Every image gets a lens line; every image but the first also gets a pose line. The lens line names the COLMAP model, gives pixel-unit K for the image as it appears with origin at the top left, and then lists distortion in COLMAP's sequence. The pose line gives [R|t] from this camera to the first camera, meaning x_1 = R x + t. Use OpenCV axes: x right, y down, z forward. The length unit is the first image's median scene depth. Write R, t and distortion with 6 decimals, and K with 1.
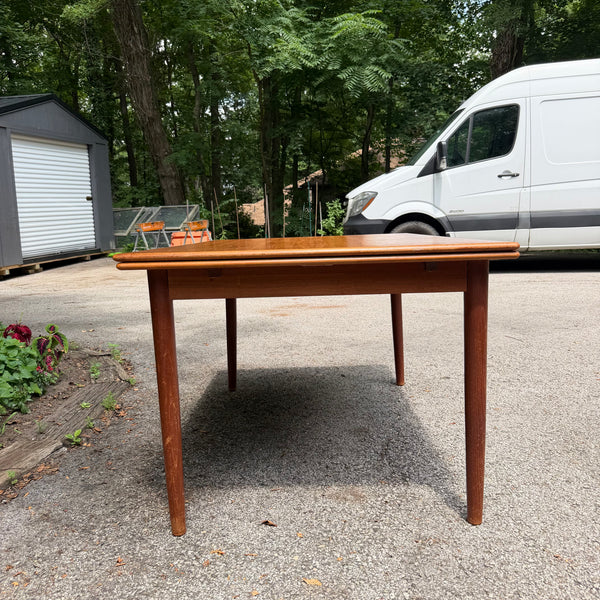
lens RADIAL K [[563.6, 0, 300.0], [0, 563.6, 300.0], [0, 0, 1]] dist [0.126947, -0.292357]
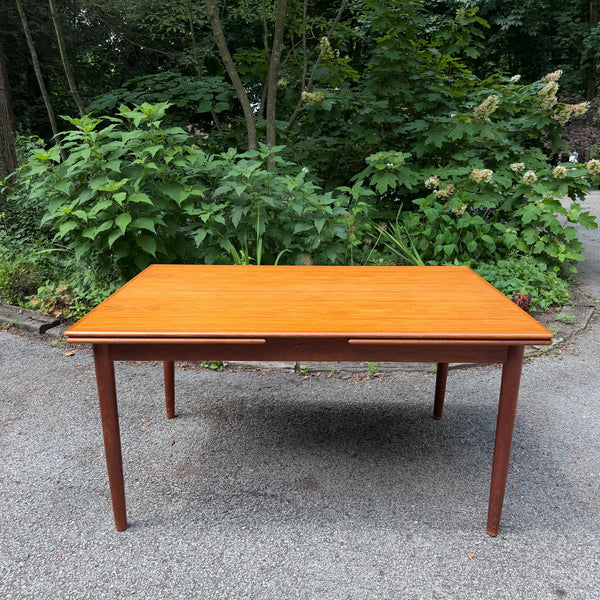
lens RADIAL K [[559.5, 0, 300.0], [0, 559.5, 300.0], [0, 0, 1]] dist [0.136123, -0.275596]
pose [[-0.015536, 0.307266, -0.951497, 0.777670], [-0.131949, 0.942659, 0.306567, -0.312983], [0.991135, 0.130312, 0.025898, 0.727301]]
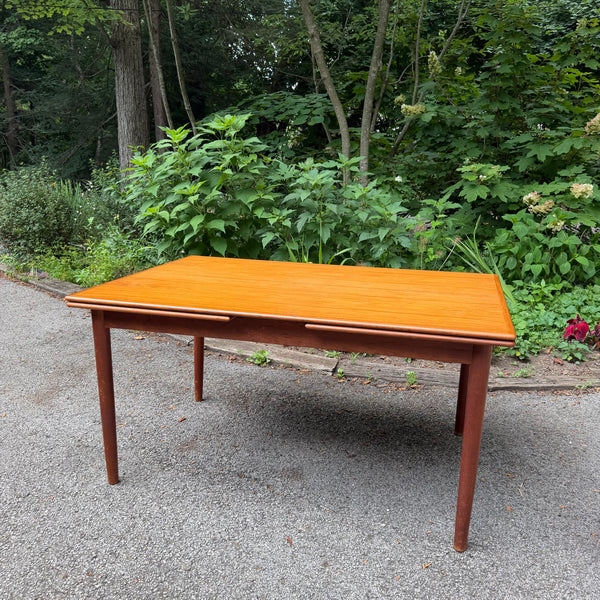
lens RADIAL K [[563.6, 0, 300.0], [0, 563.6, 300.0], [0, 0, 1]] dist [0.126947, -0.292357]
pose [[-0.267819, 0.257400, -0.928449, 0.783829], [-0.130851, 0.945006, 0.299735, -0.303397], [0.954542, 0.201763, -0.219410, 0.934623]]
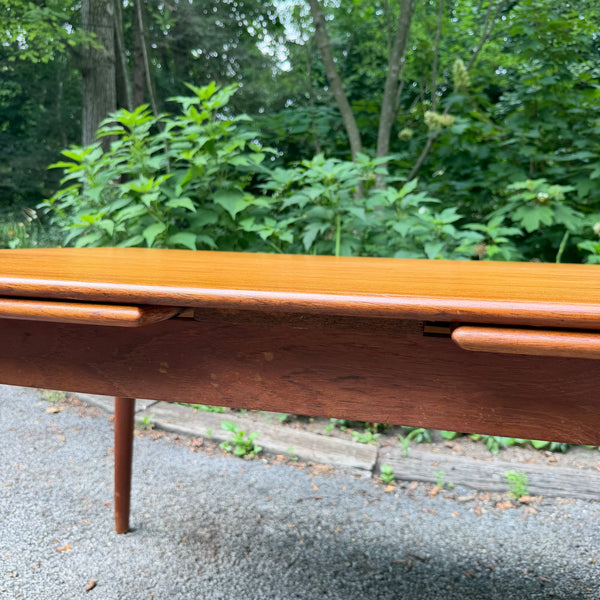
lens RADIAL K [[563.6, 0, 300.0], [0, 563.6, 300.0], [0, 0, 1]] dist [0.126947, -0.292357]
pose [[-0.241913, 0.128830, -0.961707, 0.340824], [-0.148756, 0.974505, 0.167964, -0.109675], [0.958827, 0.183693, -0.216581, 0.795150]]
